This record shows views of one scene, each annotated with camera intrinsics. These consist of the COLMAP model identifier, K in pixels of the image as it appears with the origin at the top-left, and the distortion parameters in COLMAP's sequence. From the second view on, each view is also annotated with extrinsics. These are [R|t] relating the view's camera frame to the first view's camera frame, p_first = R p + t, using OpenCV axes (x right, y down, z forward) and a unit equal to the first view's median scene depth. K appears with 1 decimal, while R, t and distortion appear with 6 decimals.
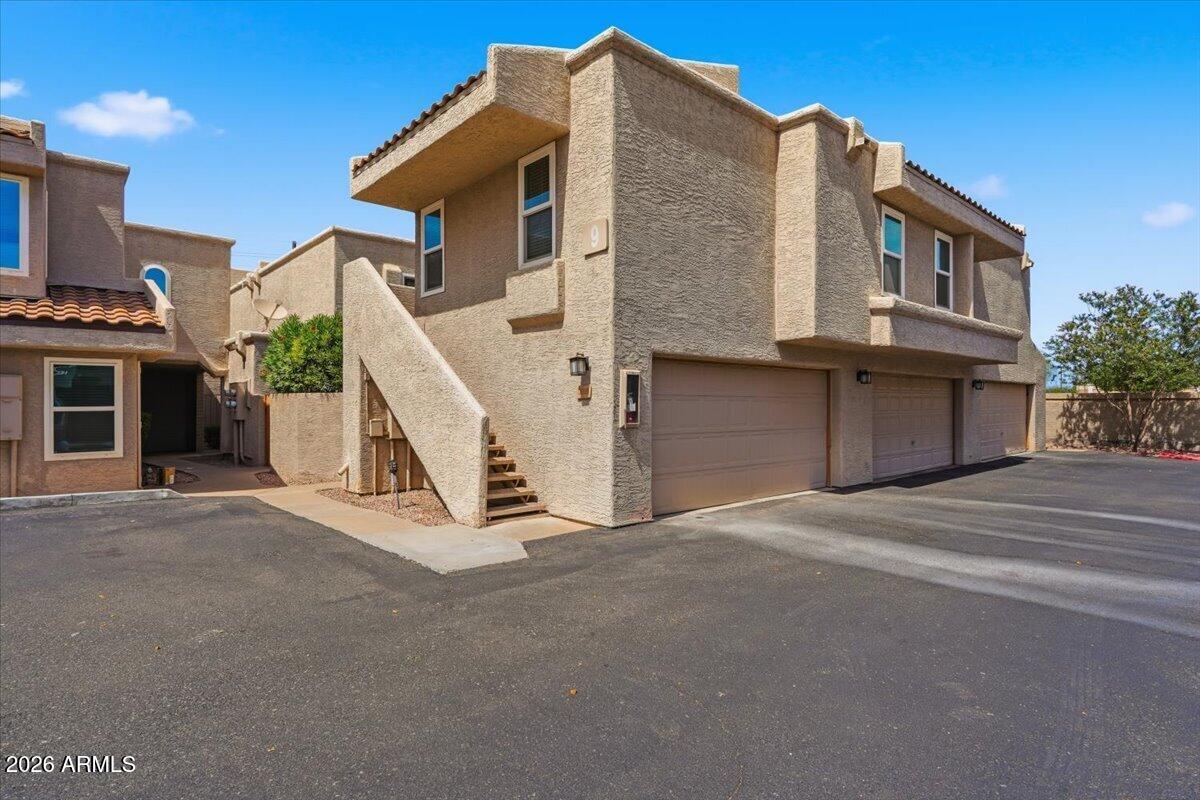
lens RADIAL K [[626.5, 0, 596.1], [0, 626.5, 405.1], [0, 0, 1]] dist [-0.002673, -0.000017]
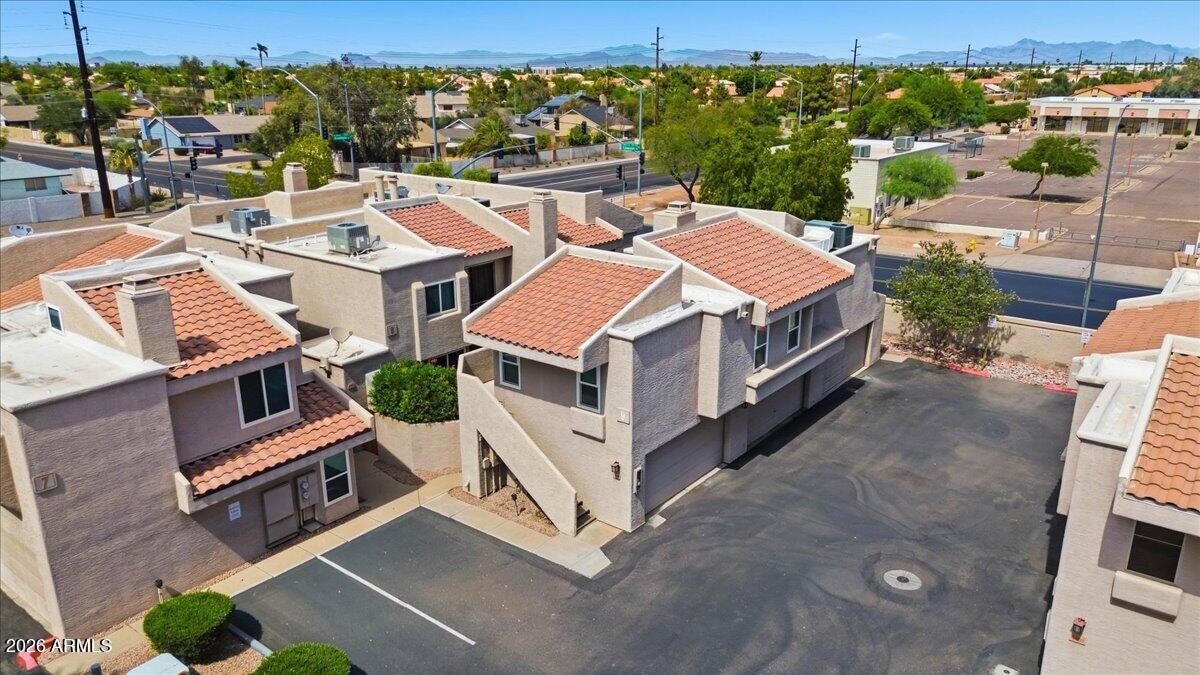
lens RADIAL K [[851.4, 0, 599.7], [0, 851.4, 336.8], [0, 0, 1]] dist [0.008246, 0.000351]
pose [[0.982948, -0.058531, 0.174320, -0.583835], [0.004674, 0.955635, 0.294517, -1.399873], [-0.183825, -0.288681, 0.939613, -1.726071]]
